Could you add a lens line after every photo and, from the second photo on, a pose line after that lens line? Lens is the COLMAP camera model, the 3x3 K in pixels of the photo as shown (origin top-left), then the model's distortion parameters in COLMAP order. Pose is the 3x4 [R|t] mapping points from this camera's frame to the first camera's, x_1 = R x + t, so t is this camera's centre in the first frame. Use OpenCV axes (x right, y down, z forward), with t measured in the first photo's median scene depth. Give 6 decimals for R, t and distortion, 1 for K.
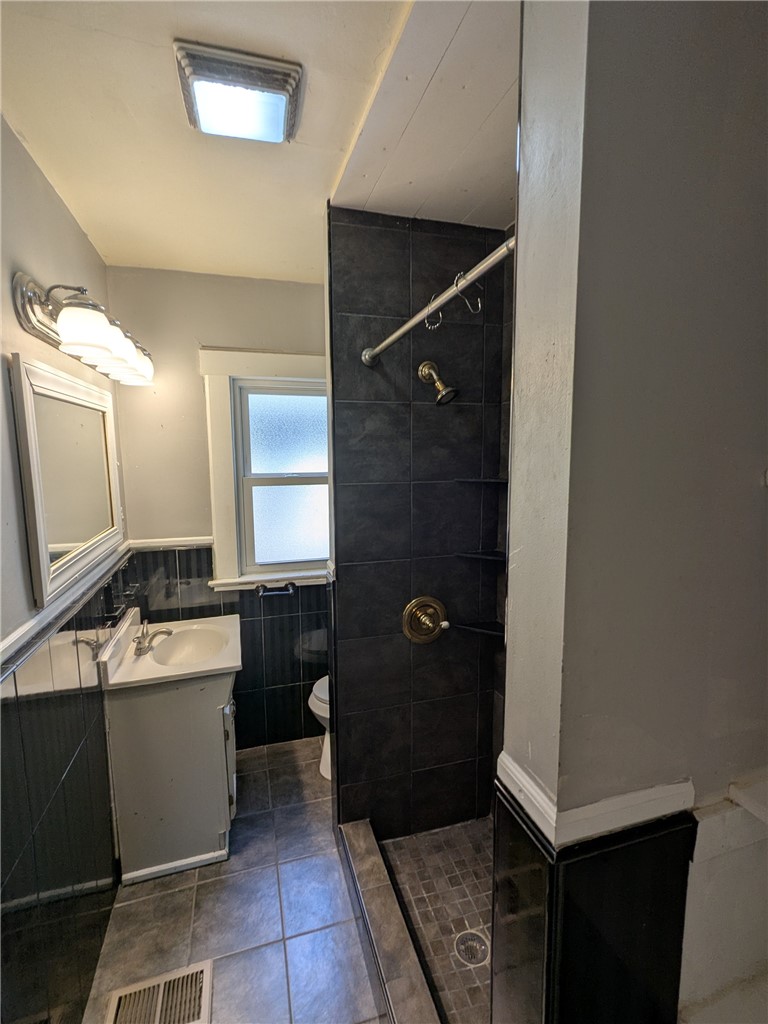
lens RADIAL K [[482.7, 0, 384.0], [0, 482.7, 512.0], [0, 0, 1]] dist [0.000941, 0.000283]
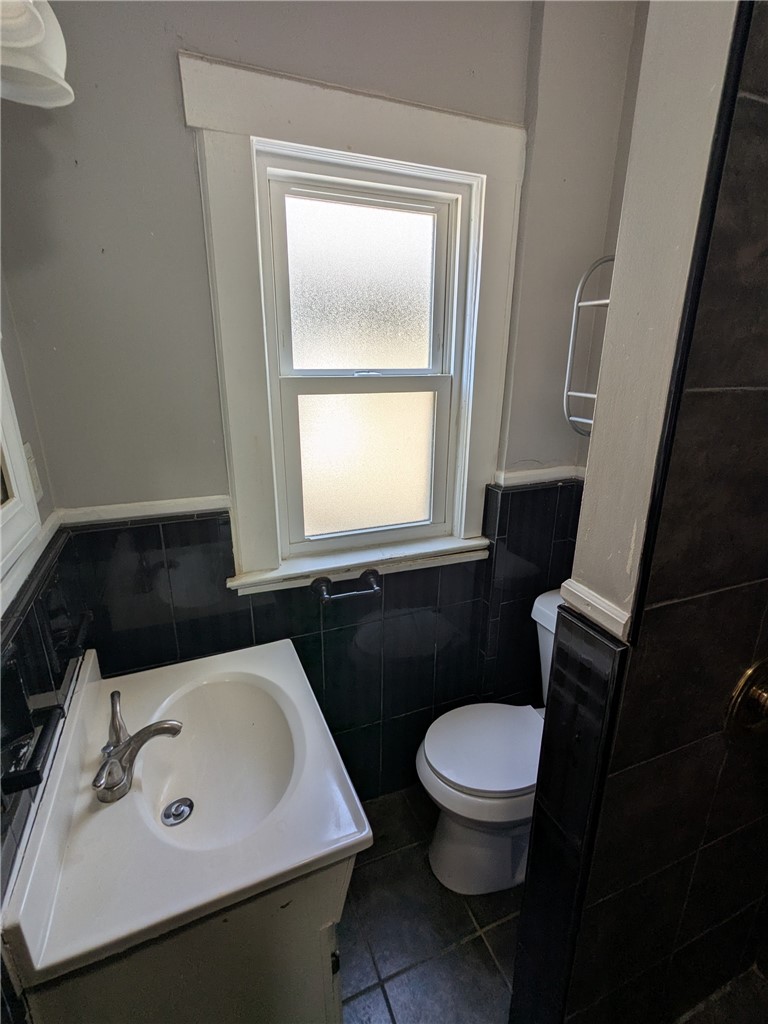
lens RADIAL K [[482.7, 0, 384.0], [0, 482.7, 512.0], [0, 0, 1]] dist [0.000941, 0.000283]
pose [[0.995572, -0.016547, 0.092533, -0.233764], [-0.000625, 0.983198, 0.182541, -0.025120], [-0.093998, -0.181790, 0.978834, 0.467389]]
